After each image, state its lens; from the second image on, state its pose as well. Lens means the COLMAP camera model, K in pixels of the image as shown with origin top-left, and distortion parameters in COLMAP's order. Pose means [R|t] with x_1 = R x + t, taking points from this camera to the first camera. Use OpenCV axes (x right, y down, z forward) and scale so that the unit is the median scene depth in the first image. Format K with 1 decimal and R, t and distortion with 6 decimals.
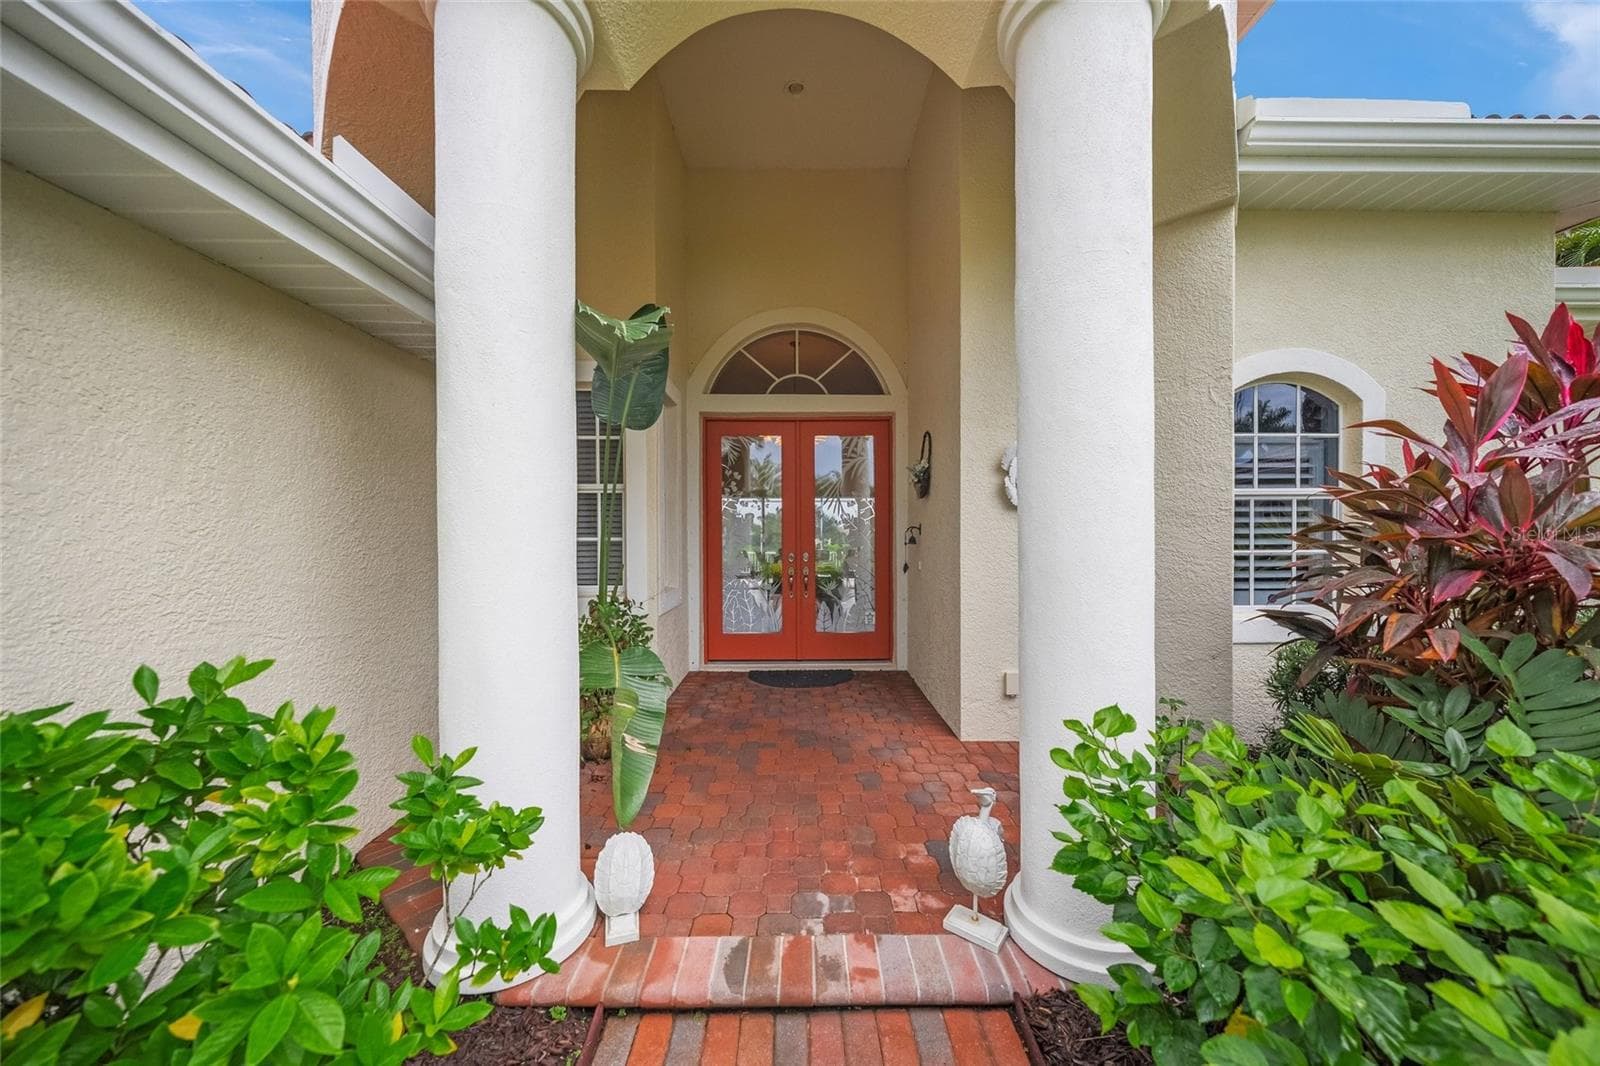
lens RADIAL K [[542.7, 0, 800.0], [0, 542.7, 533.0], [0, 0, 1]] dist [-0.000510, 0.000091]
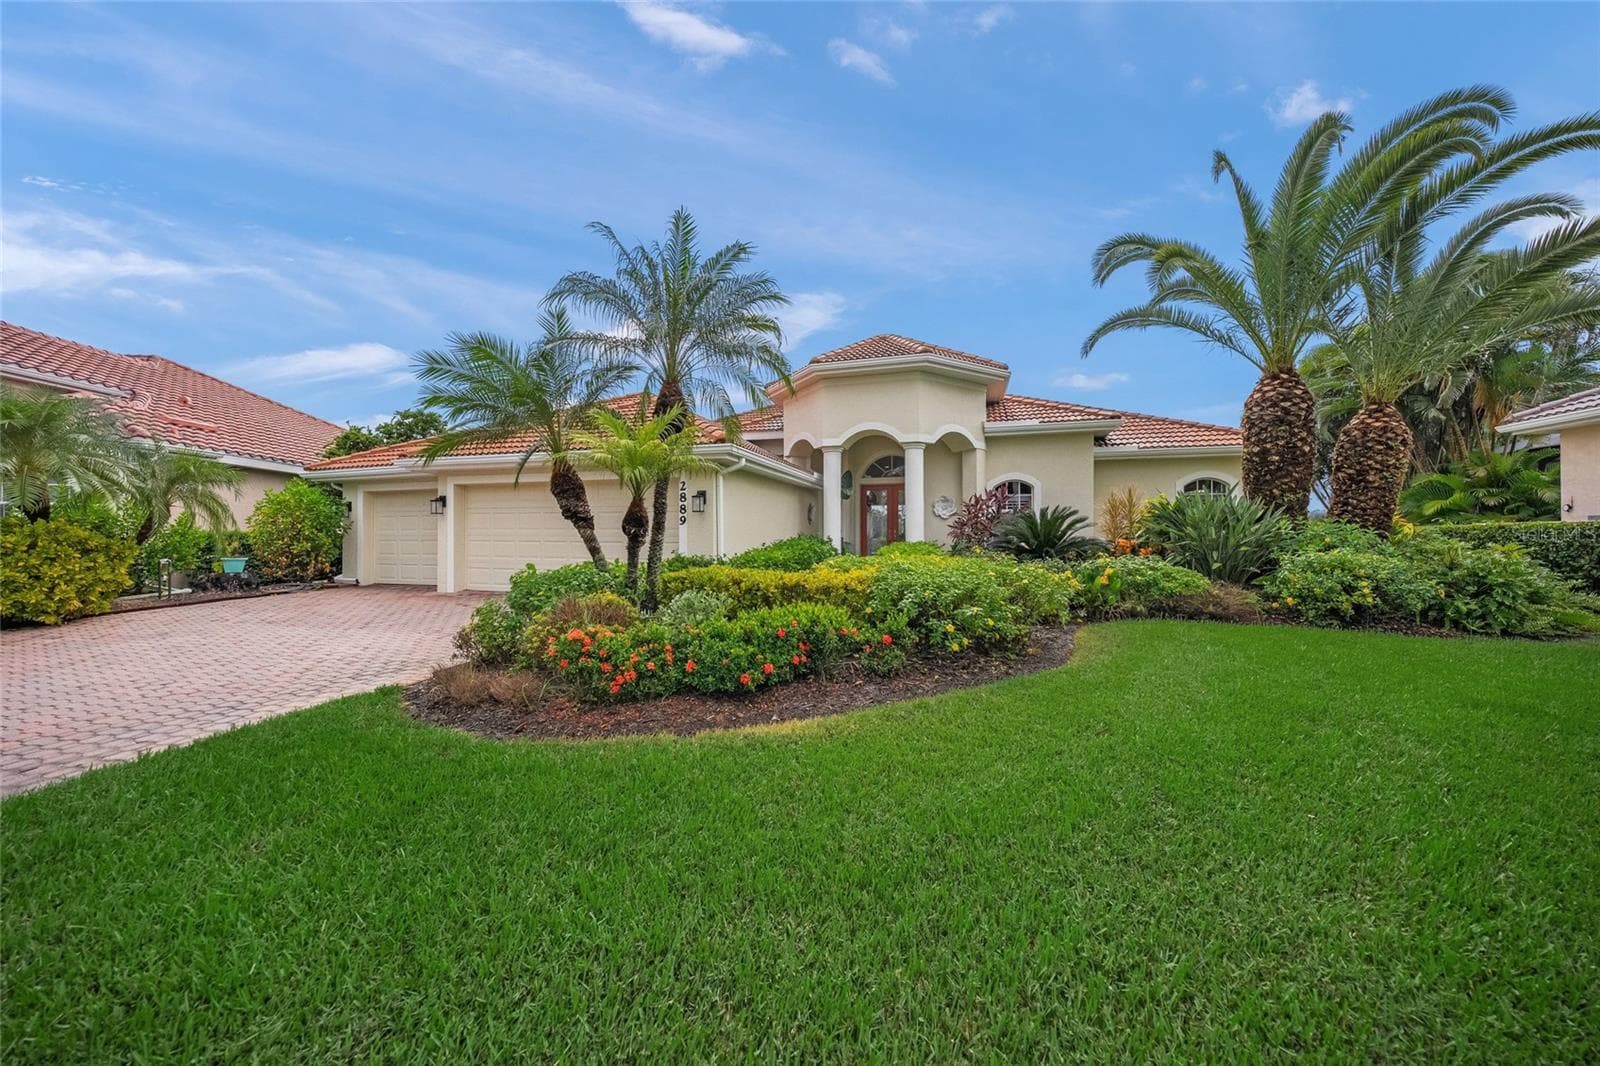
lens RADIAL K [[542.7, 0, 800.0], [0, 542.7, 533.0], [0, 0, 1]] dist [-0.000510, 0.000091]
pose [[0.959431, -0.001023, -0.281941, 0.448051], [0.003473, 0.999960, 0.008189, 0.035091], [0.281921, -0.008835, 0.959397, -2.554494]]
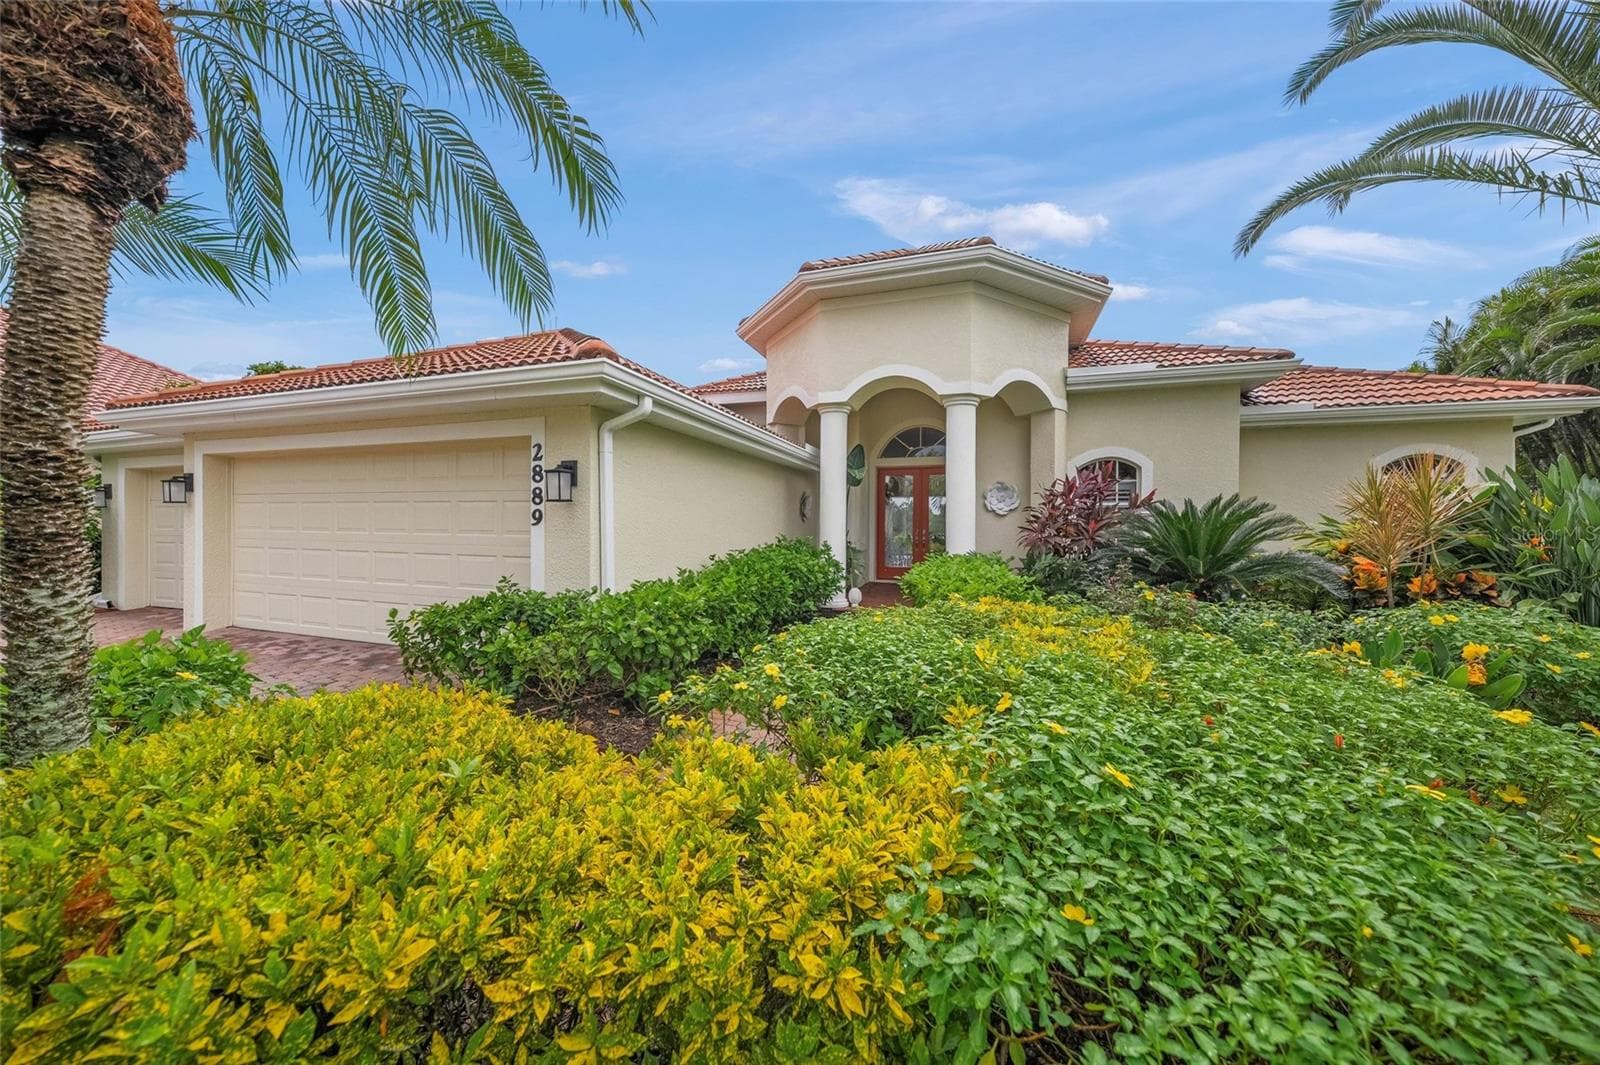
lens RADIAL K [[542.7, 0, 800.0], [0, 542.7, 532.5], [0, 0, 1]] dist [-0.000510, 0.000091]
pose [[0.950577, 0.009733, -0.310335, 0.270871], [-0.003974, 0.999808, 0.019182, 0.008255], [0.310462, -0.017001, 0.950434, -1.527270]]
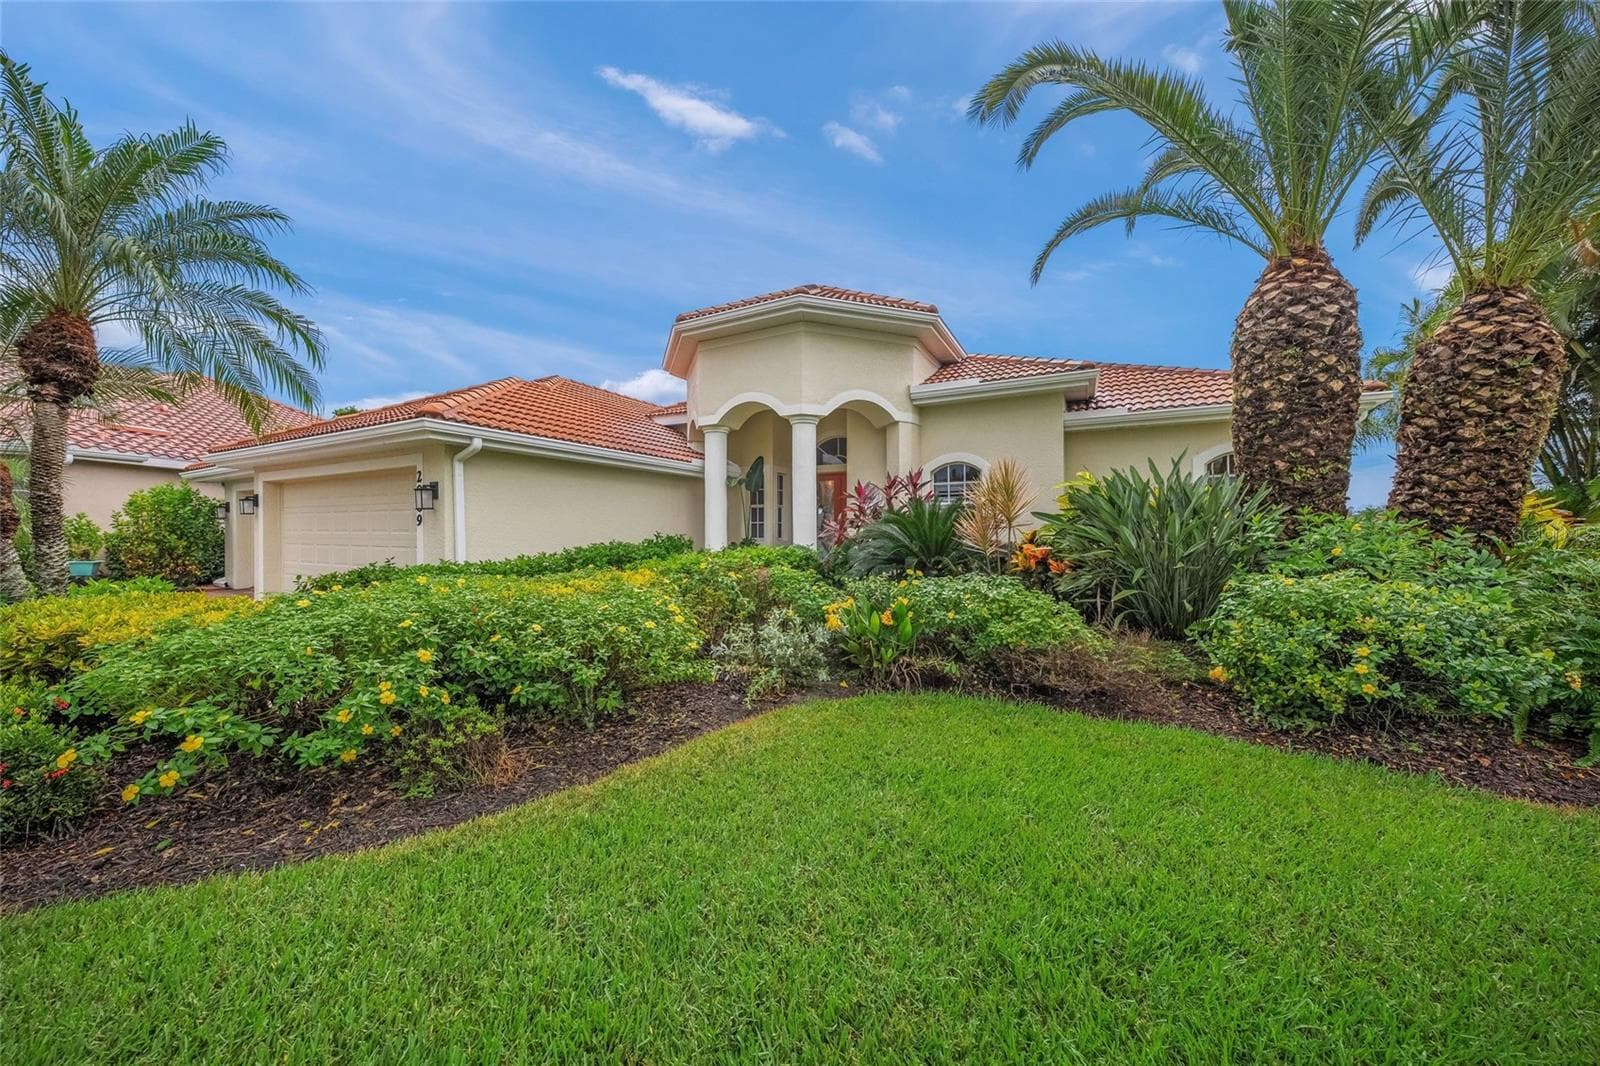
lens RADIAL K [[542.7, 0, 800.0], [0, 542.7, 533.0], [0, 0, 1]] dist [-0.000510, 0.000091]
pose [[0.887551, -0.000623, -0.460708, 1.236927], [0.007496, 0.999886, 0.013089, 0.027743], [0.460648, -0.015071, 0.887455, -1.577088]]
